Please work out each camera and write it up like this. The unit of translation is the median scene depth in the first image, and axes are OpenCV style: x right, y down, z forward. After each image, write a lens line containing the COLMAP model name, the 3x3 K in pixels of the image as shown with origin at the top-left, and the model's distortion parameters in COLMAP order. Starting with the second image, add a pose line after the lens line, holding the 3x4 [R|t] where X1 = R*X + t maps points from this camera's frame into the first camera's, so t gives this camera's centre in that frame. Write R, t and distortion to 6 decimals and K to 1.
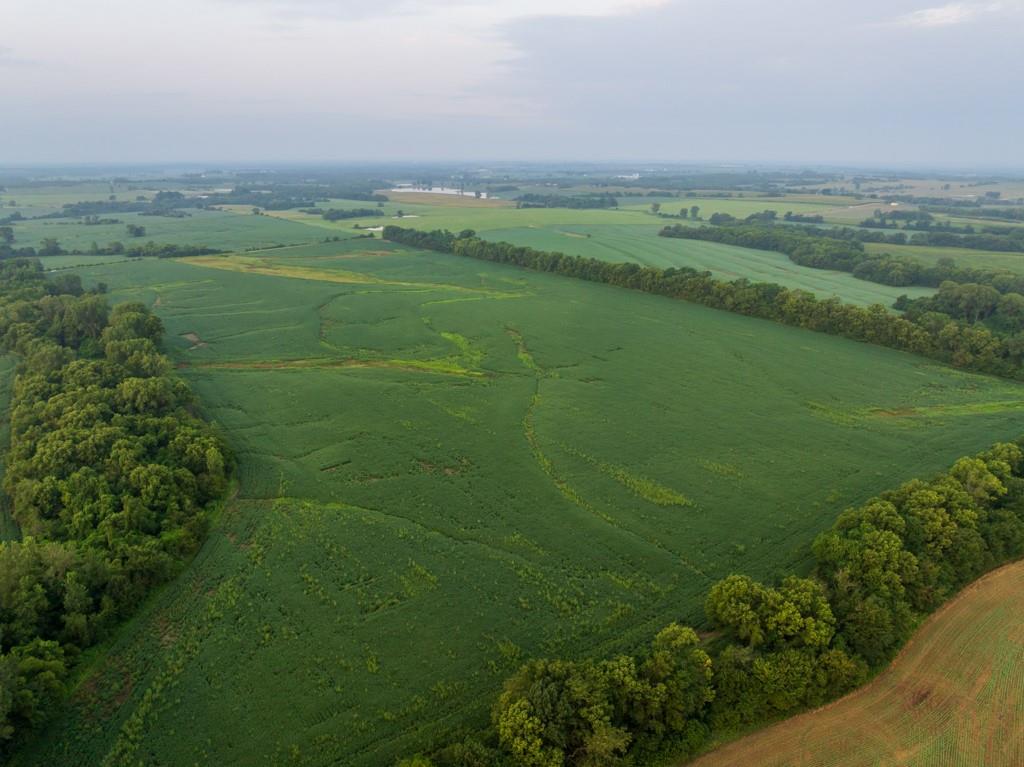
lens RADIAL K [[723.3, 0, 515.6], [0, 723.3, 378.8], [0, 0, 1]] dist [-0.055218, 0.027188]
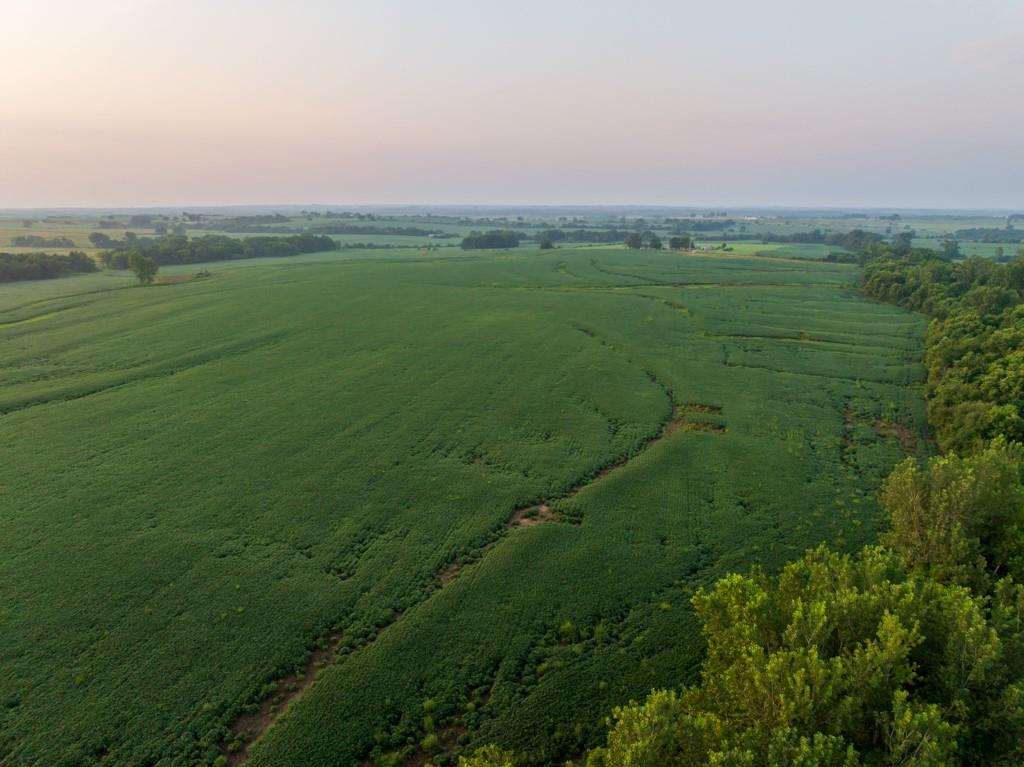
lens RADIAL K [[723.3, 0, 515.6], [0, 723.3, 378.8], [0, 0, 1]] dist [-0.055218, 0.027188]
pose [[0.465973, 0.205540, -0.860594, -0.272159], [-0.259537, 0.961611, 0.089139, 0.146612], [0.845878, 0.181819, 0.501429, 0.253629]]
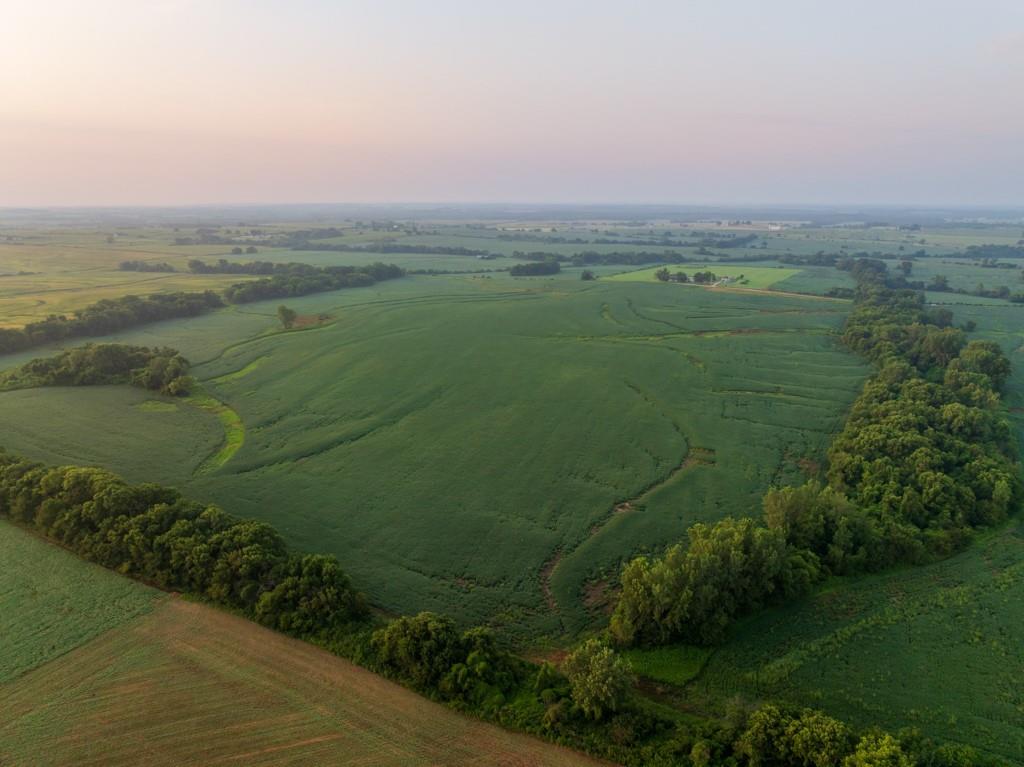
lens RADIAL K [[723.3, 0, 515.6], [0, 723.3, 378.8], [0, 0, 1]] dist [-0.055218, 0.027188]
pose [[0.434539, 0.216322, -0.874289, 0.131513], [-0.264502, 0.958573, 0.105713, 0.029623], [0.860938, 0.185315, 0.473755, -0.127094]]
